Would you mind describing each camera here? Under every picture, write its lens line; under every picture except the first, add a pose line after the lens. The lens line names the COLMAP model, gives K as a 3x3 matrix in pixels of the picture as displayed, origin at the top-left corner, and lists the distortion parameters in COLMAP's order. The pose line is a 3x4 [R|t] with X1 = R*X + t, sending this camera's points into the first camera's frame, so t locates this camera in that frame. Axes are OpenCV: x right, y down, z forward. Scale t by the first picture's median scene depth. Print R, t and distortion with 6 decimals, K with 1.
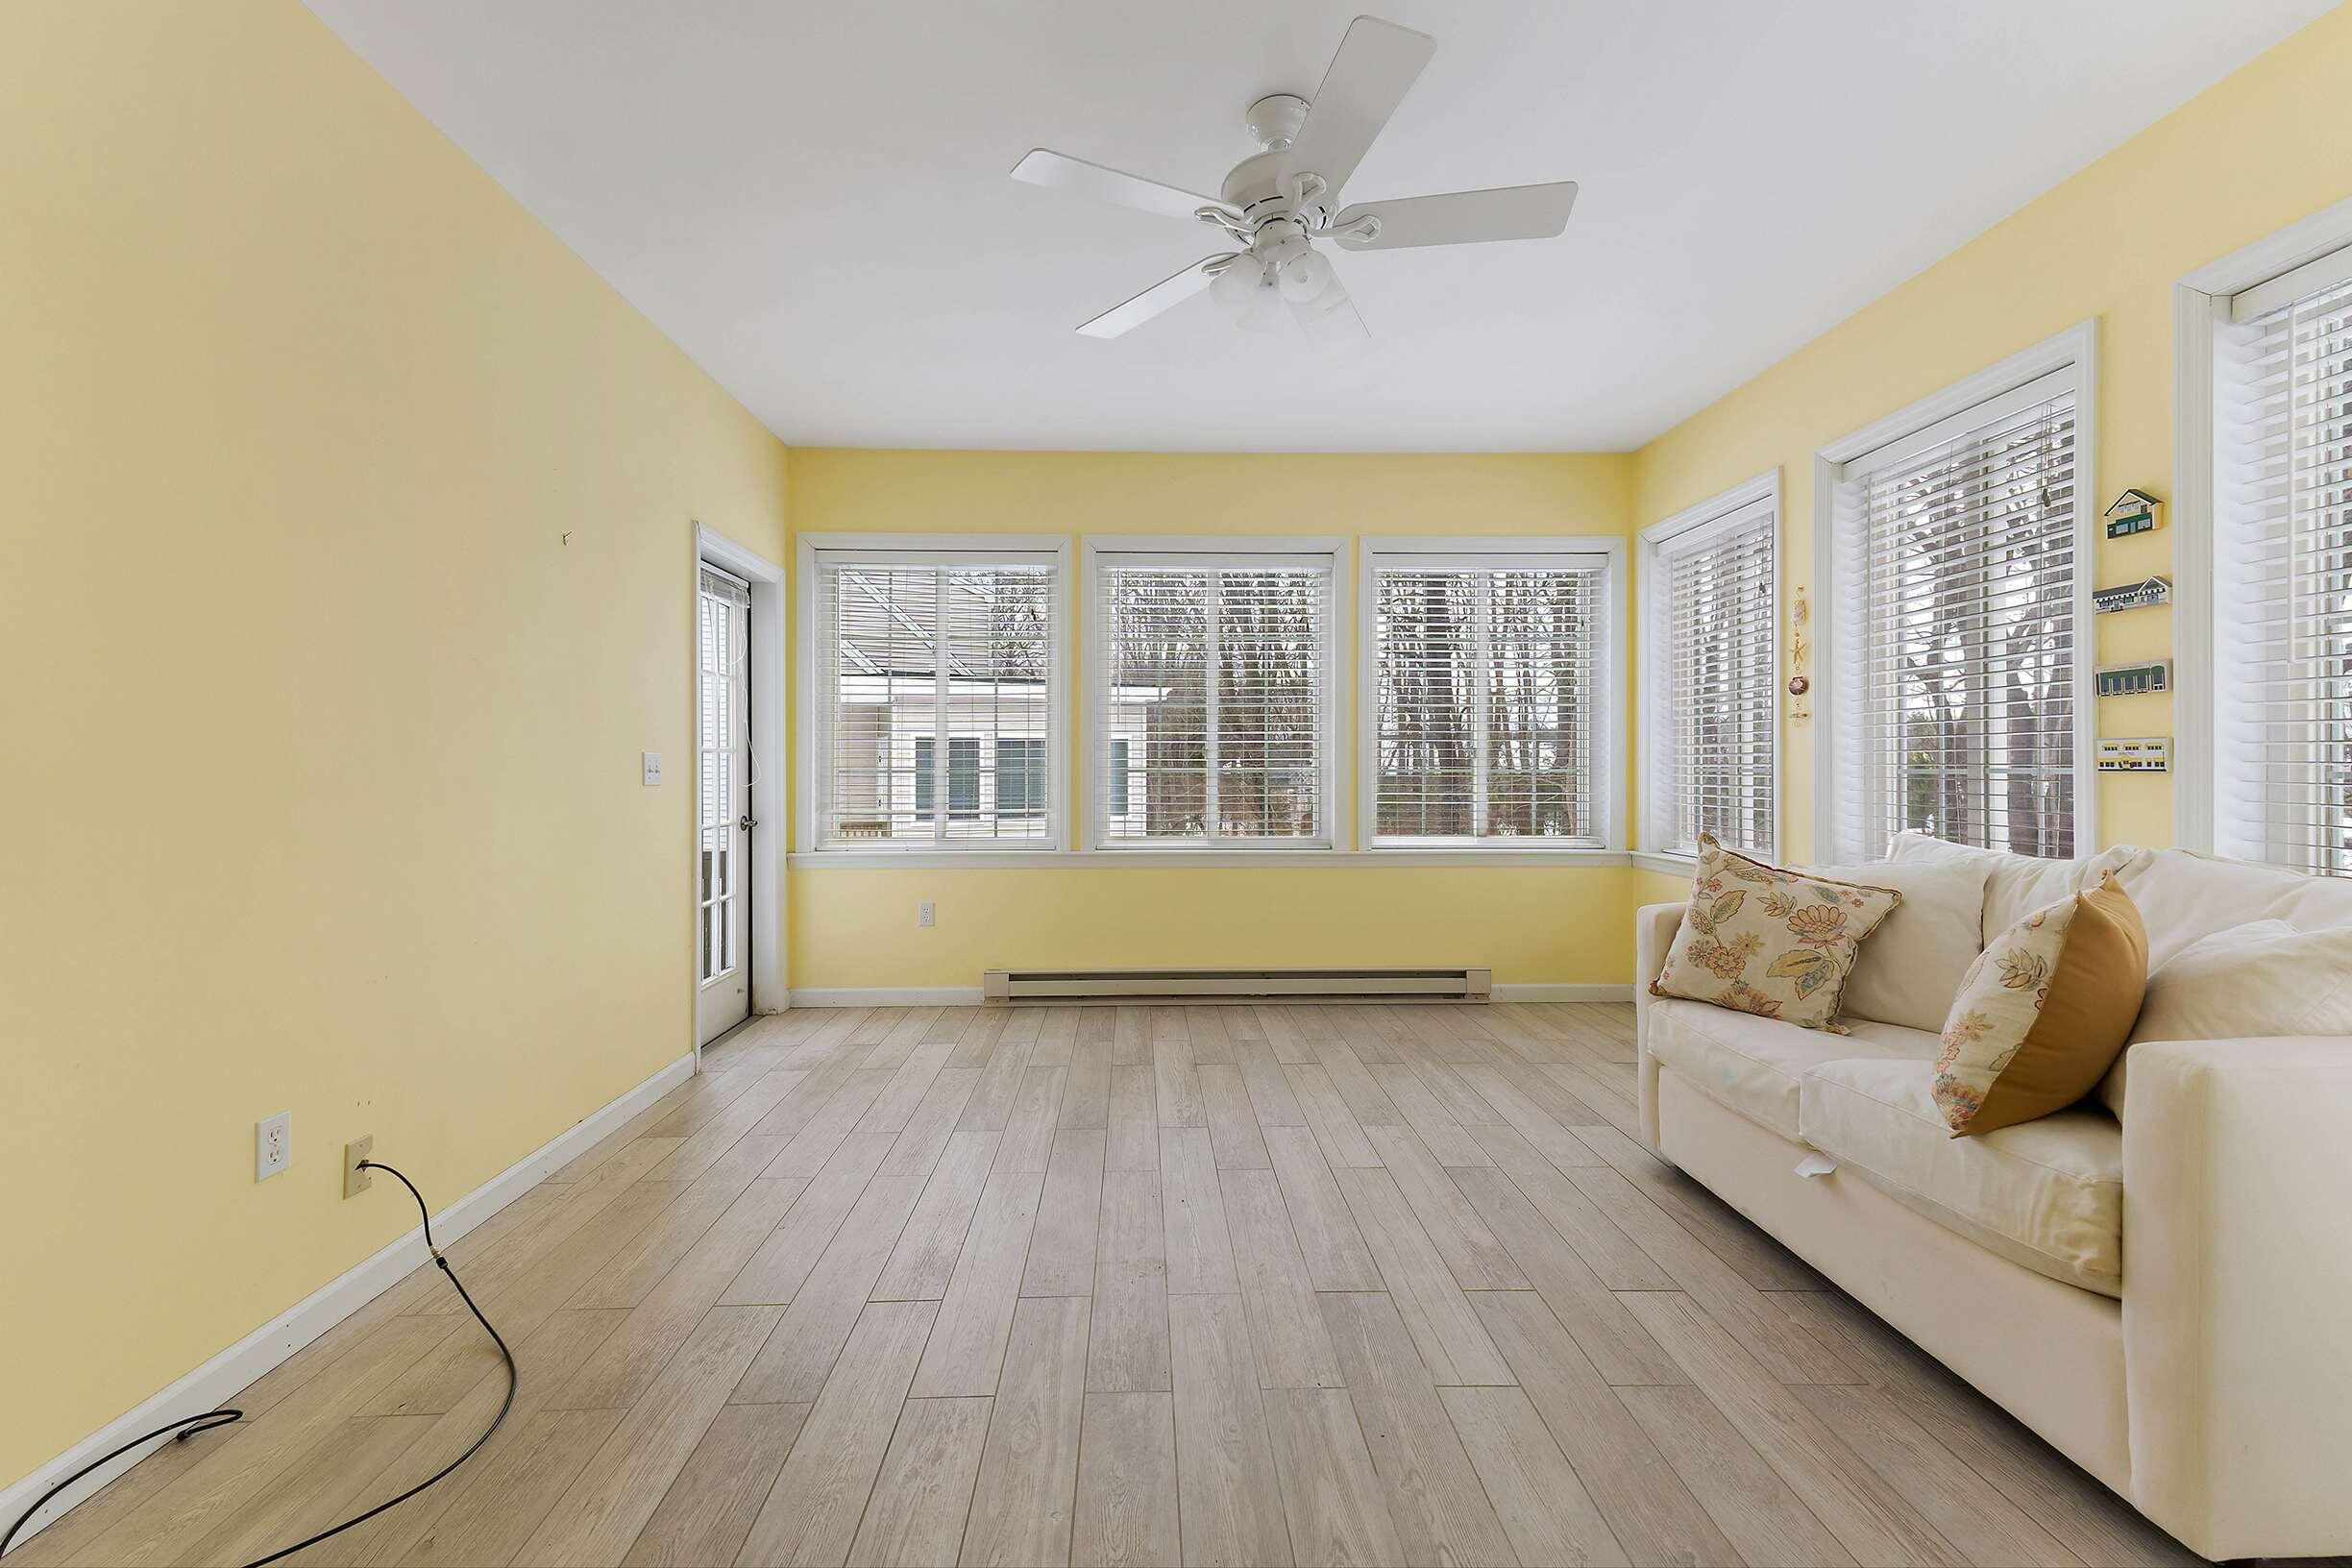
lens RADIAL K [[974.8, 0, 1153.1], [0, 974.8, 771.1], [0, 0, 1]] dist [0.017284, -0.000477]
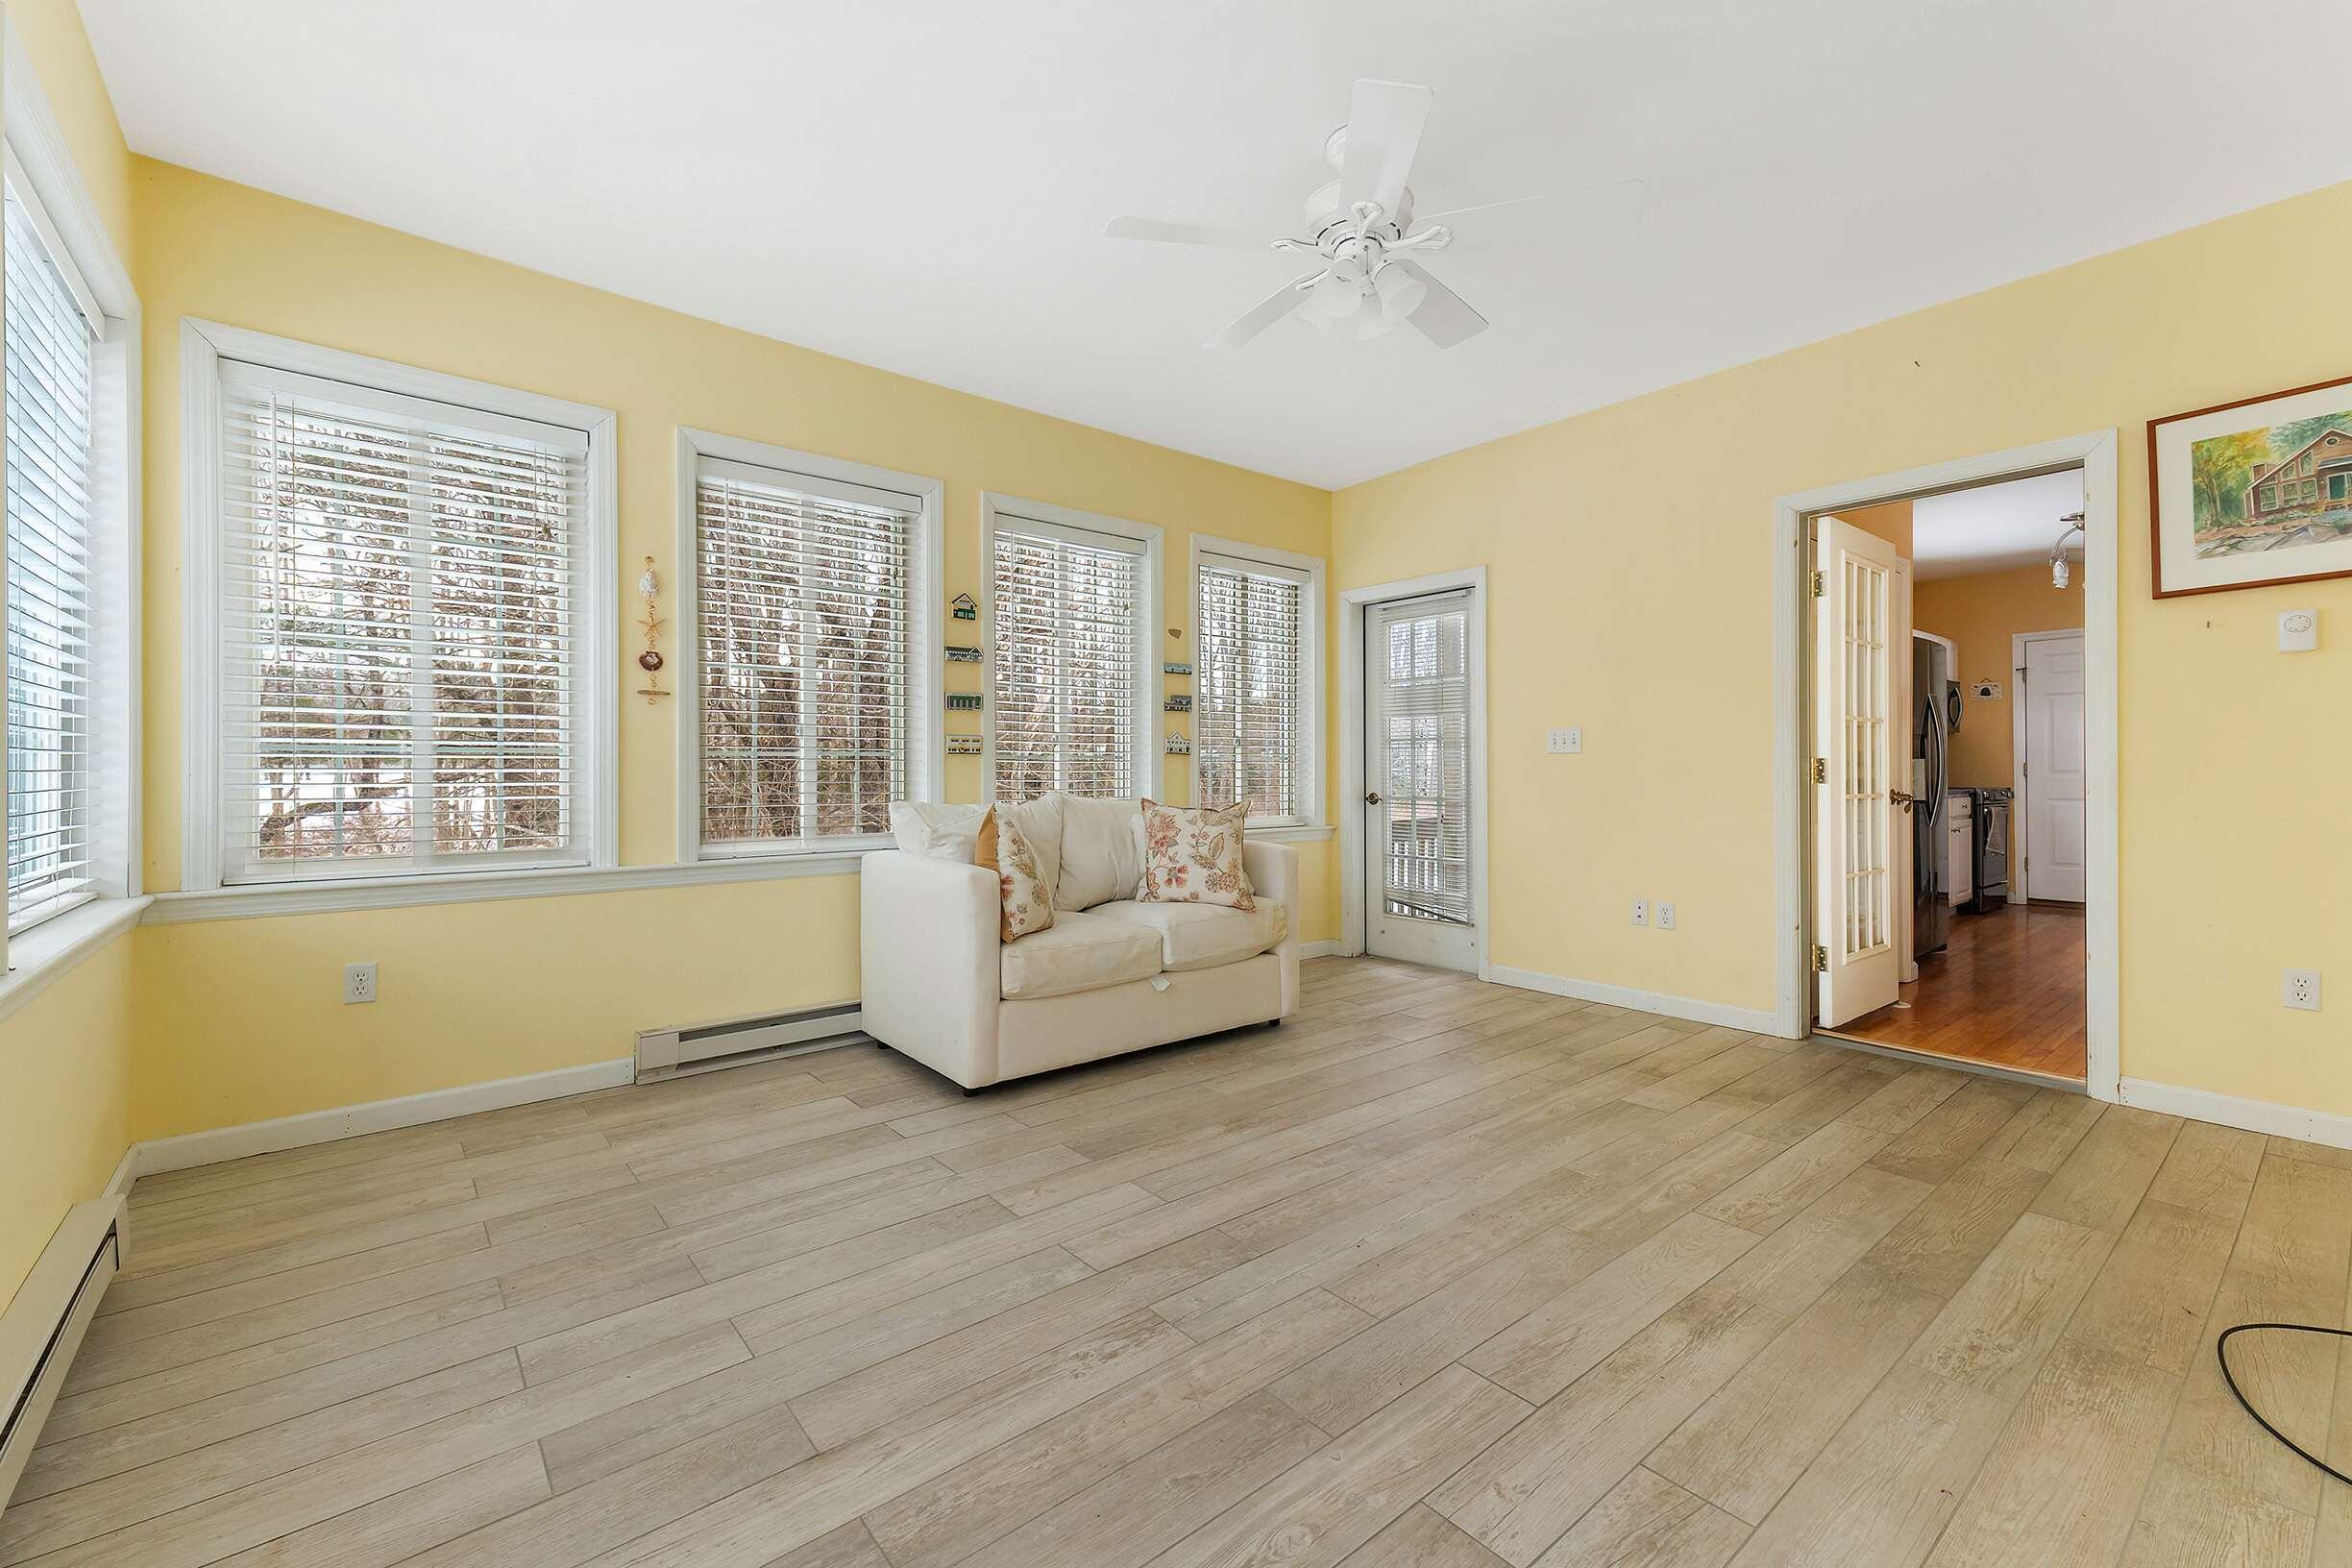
lens RADIAL K [[974.8, 0, 1153.1], [0, 974.8, 771.1], [0, 0, 1]] dist [0.017284, -0.000477]
pose [[-0.614344, 0.000617, 0.789038, -0.534963], [0.004311, 0.999987, 0.002574, 0.025029], [-0.789026, 0.004983, -0.614339, 1.676004]]
